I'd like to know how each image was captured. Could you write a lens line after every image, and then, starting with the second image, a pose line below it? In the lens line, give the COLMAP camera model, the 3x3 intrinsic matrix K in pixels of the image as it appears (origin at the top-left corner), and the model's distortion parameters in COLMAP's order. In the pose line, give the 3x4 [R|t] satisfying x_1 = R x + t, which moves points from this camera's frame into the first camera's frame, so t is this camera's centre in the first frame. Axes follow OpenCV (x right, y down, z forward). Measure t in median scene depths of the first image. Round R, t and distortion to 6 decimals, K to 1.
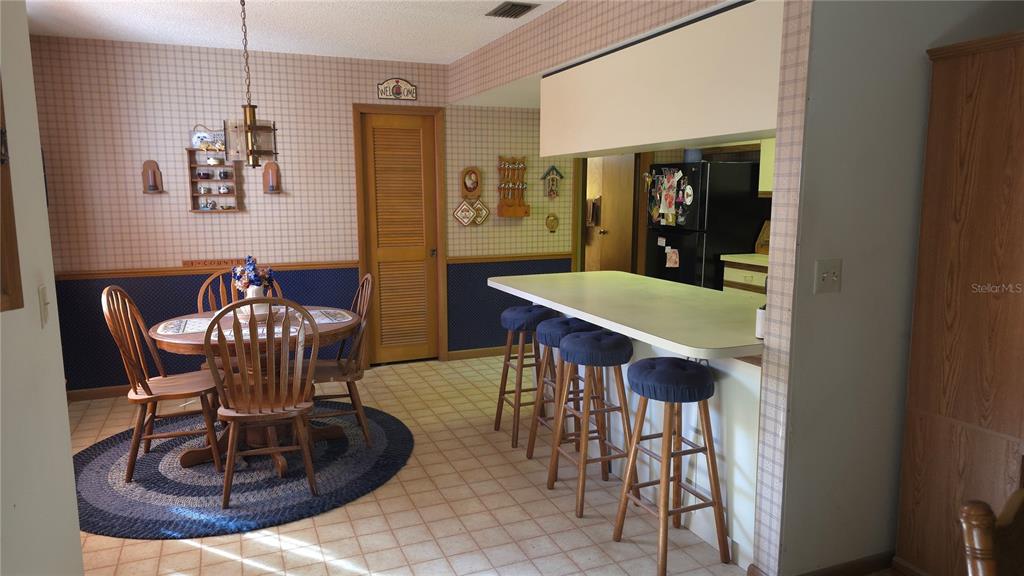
lens RADIAL K [[685.5, 0, 510.7], [0, 685.5, 288.2], [0, 0, 1]] dist [0.040086, 0.001019]
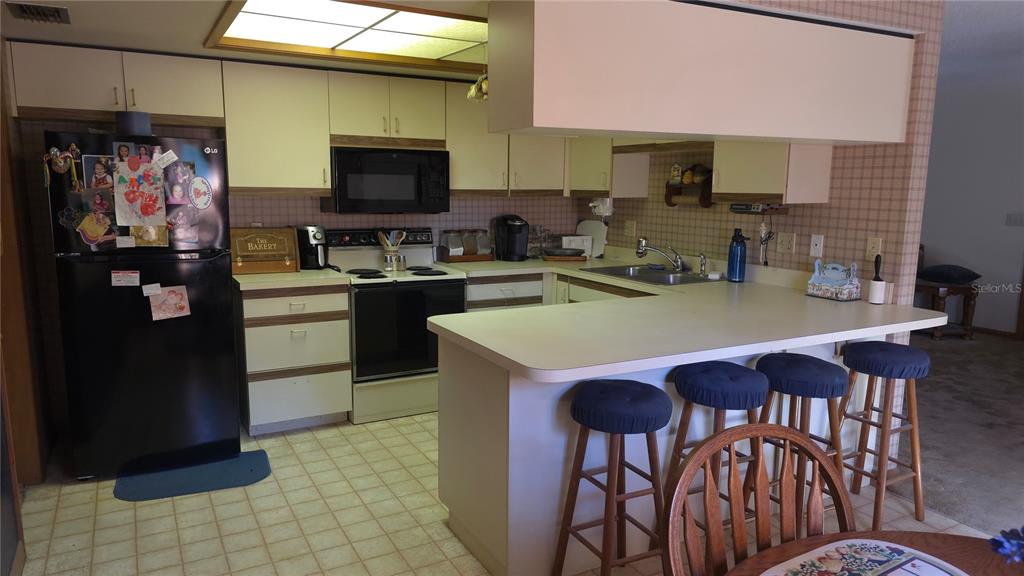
lens RADIAL K [[685.5, 0, 509.0], [0, 685.5, 288.5], [0, 0, 1]] dist [0.040086, 0.001019]
pose [[-0.096886, -0.154798, 0.983184, -0.360355], [0.127970, 0.977695, 0.166544, -0.115983], [-0.987034, 0.141954, -0.074915, 0.768090]]
